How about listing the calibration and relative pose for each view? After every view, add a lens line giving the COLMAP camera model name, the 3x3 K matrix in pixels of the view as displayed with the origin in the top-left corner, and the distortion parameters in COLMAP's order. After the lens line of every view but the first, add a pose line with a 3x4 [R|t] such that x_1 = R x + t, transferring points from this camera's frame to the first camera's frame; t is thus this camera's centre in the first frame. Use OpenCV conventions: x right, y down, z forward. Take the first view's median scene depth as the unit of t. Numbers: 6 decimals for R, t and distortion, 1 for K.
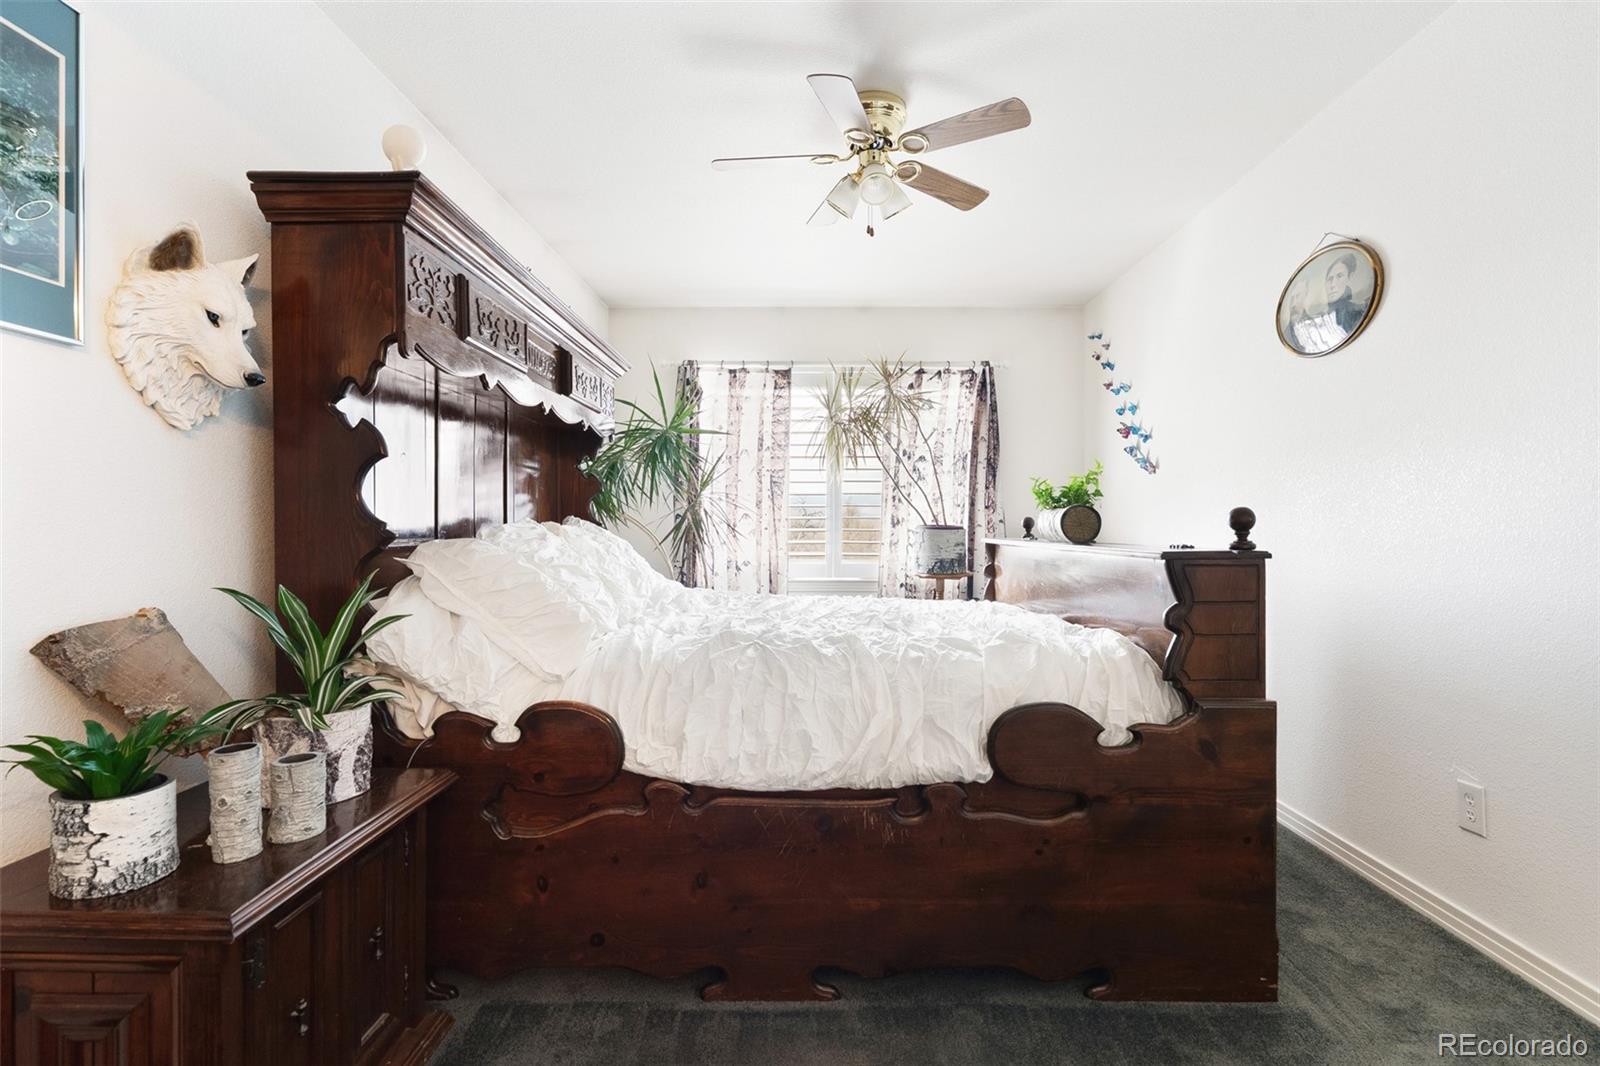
lens RADIAL K [[771.3, 0, 798.4], [0, 771.3, 528.7], [0, 0, 1]] dist [0.001963, -0.001609]
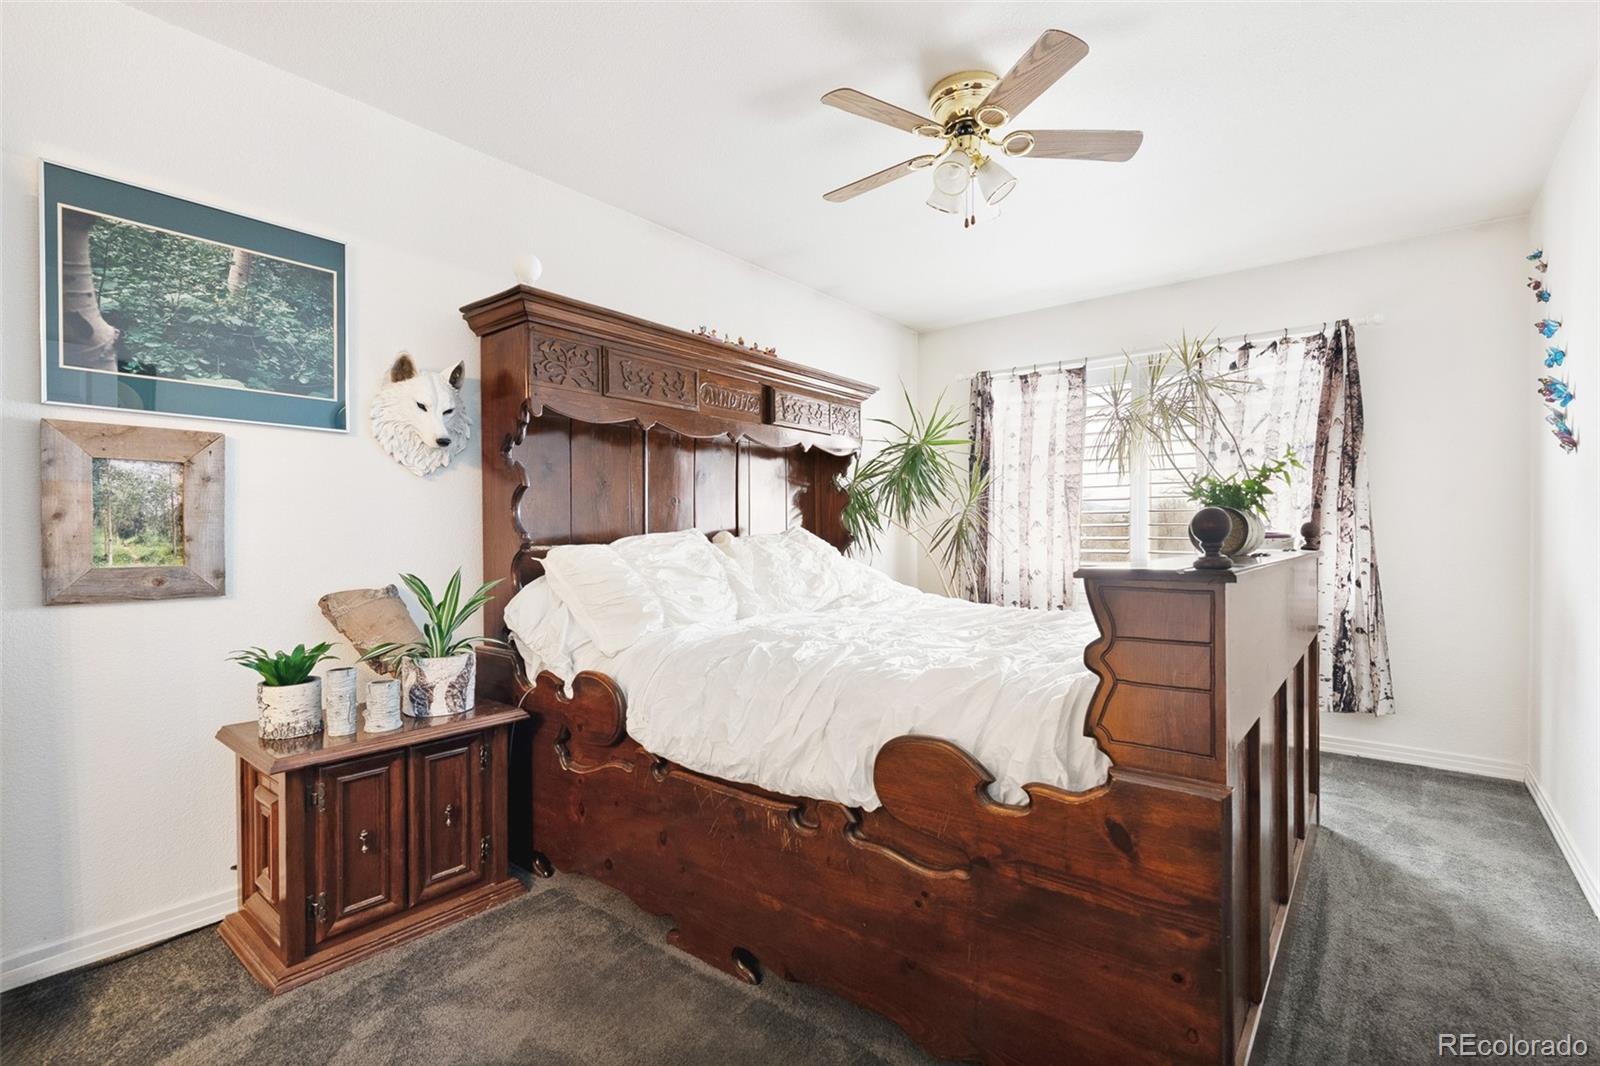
lens RADIAL K [[724.3, 0, 801.7], [0, 724.3, 537.7], [0, 0, 1]] dist [0.002569, -0.001532]
pose [[0.789847, 0.002058, -0.613301, 0.477164], [-0.000469, 0.999996, 0.002752, -0.002170], [0.613304, -0.001886, 0.789845, 0.174304]]
